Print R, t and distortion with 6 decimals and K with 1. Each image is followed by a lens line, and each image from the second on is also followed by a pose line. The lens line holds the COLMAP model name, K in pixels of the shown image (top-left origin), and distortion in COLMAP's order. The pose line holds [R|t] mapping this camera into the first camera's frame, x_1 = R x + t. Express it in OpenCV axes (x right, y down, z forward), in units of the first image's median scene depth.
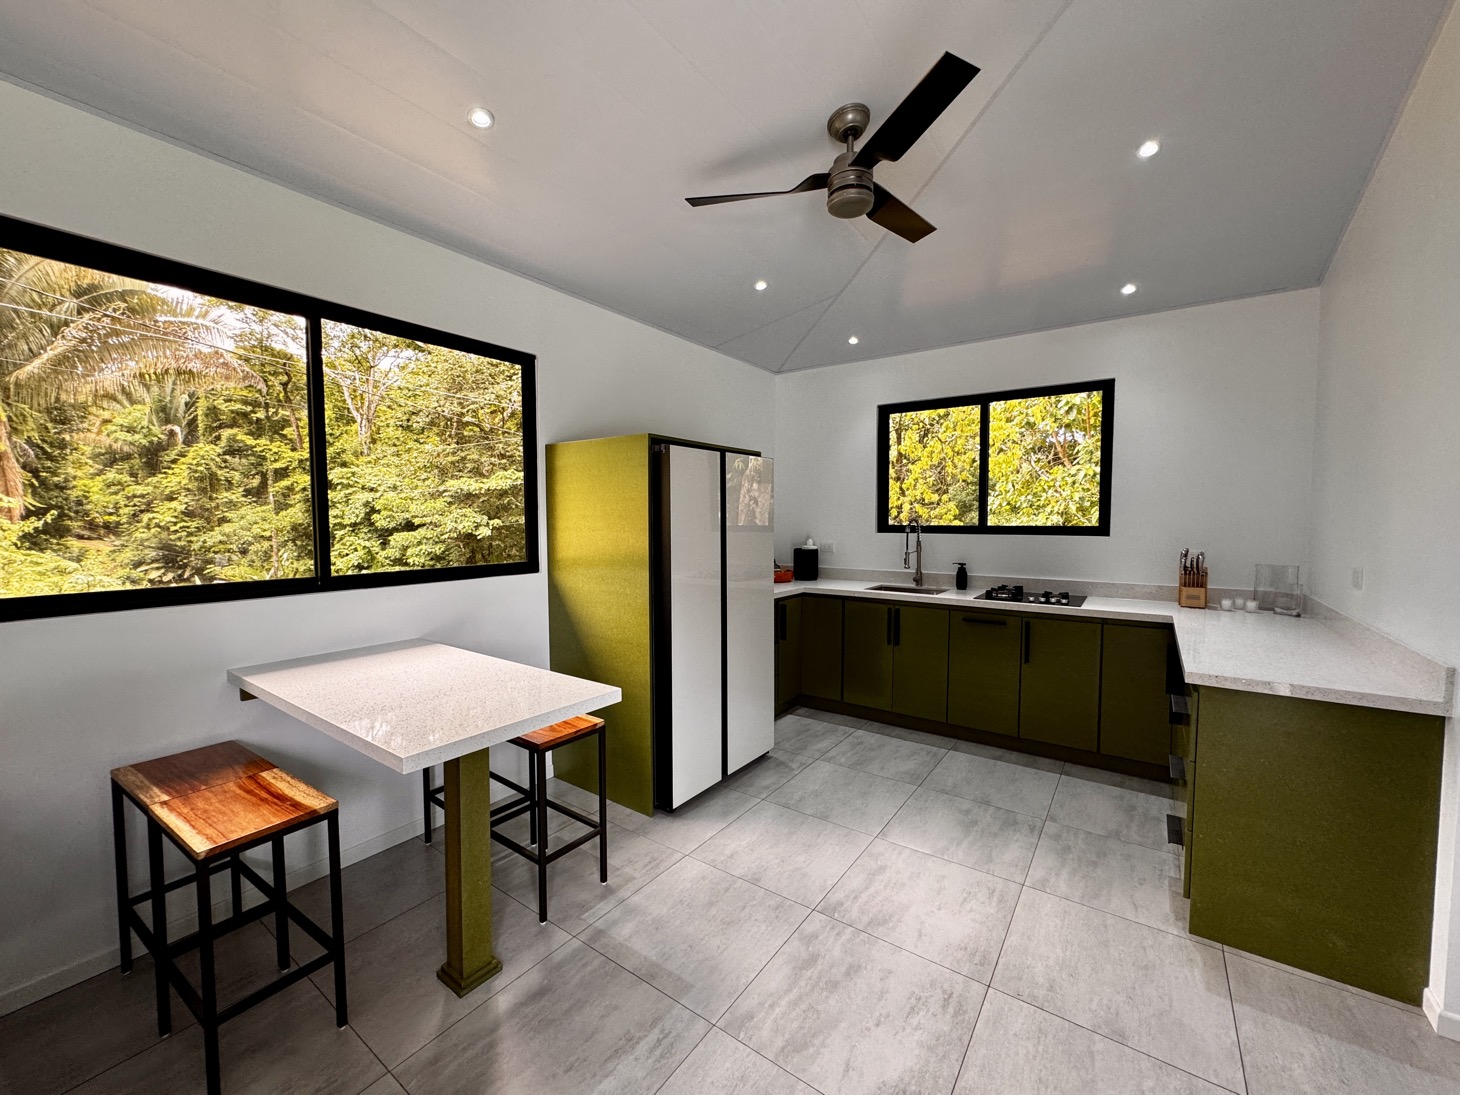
lens RADIAL K [[588.3, 0, 728.5], [0, 588.3, 545.9], [0, 0, 1]] dist [-0.002594, -0.000022]
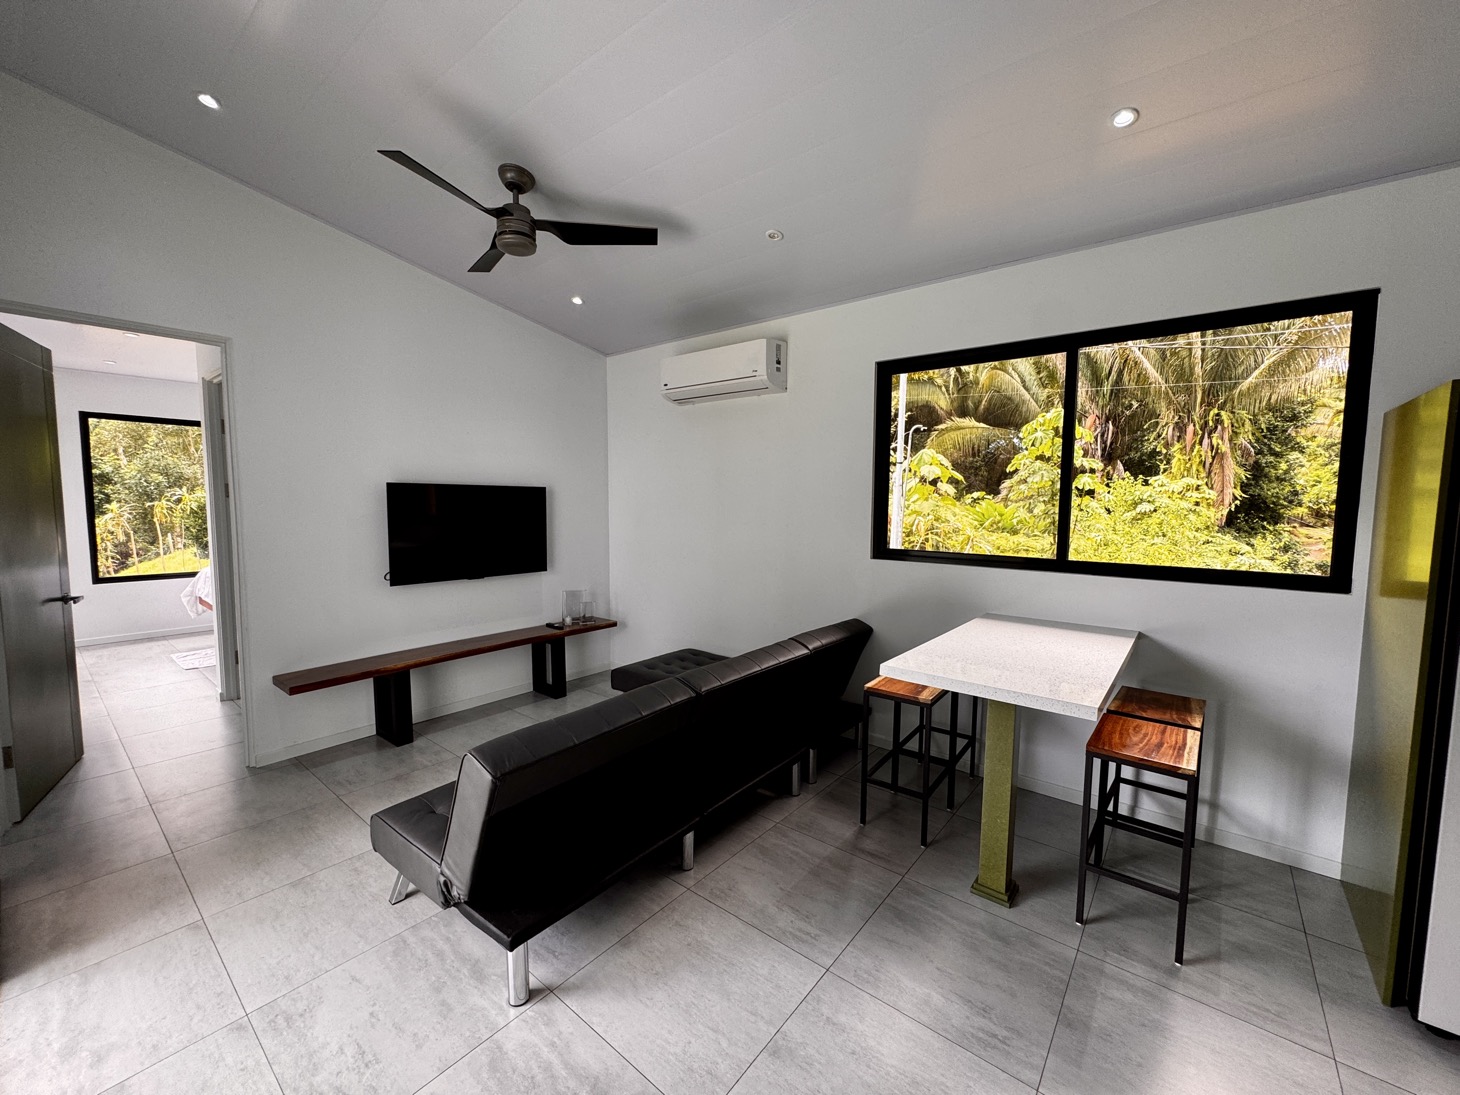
lens RADIAL K [[585.7, 0, 730.0], [0, 585.7, 547.5], [0, 0, 1]] dist [-0.000867, -0.000034]
pose [[-0.058544, 0.081332, -0.994966, 0.432566], [-0.059308, 0.994632, 0.084794, -0.027793], [0.996522, 0.063973, -0.053406, 0.278846]]
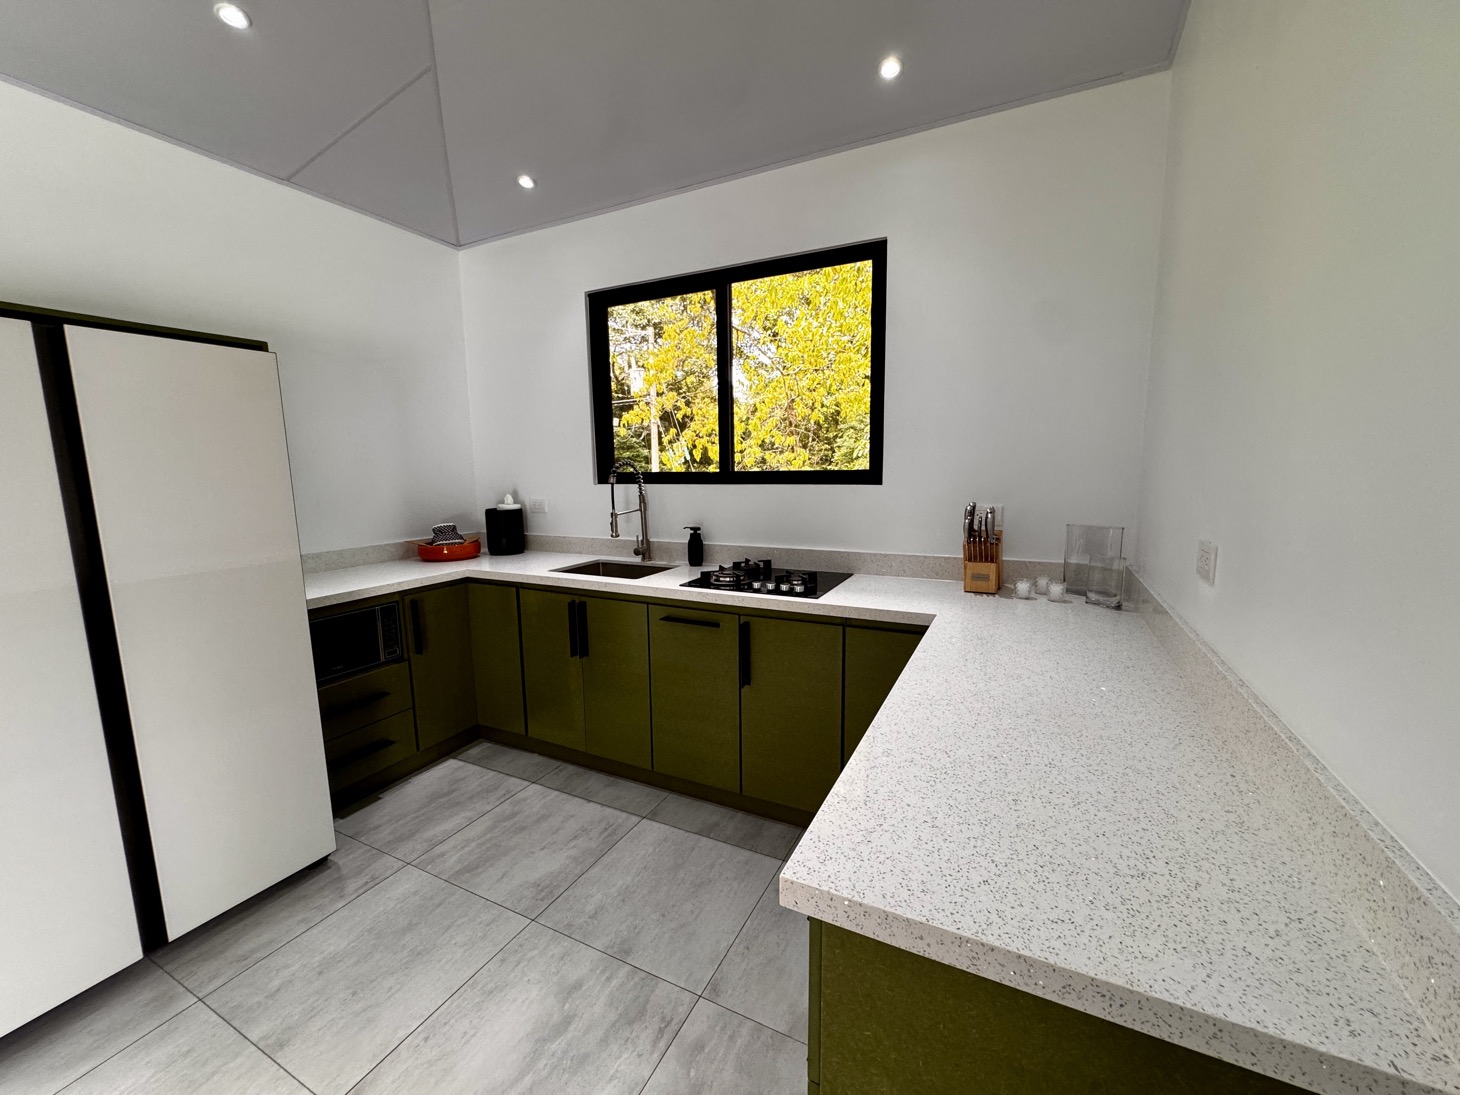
lens RADIAL K [[586.2, 0, 730.0], [0, 586.2, 547.5], [0, 0, 1]] dist [-0.008387, -0.000063]
pose [[0.987880, -0.033443, 0.151576, 0.441763], [0.020030, 0.995815, 0.089168, -0.009382], [-0.153924, -0.085051, 0.984415, 0.428081]]
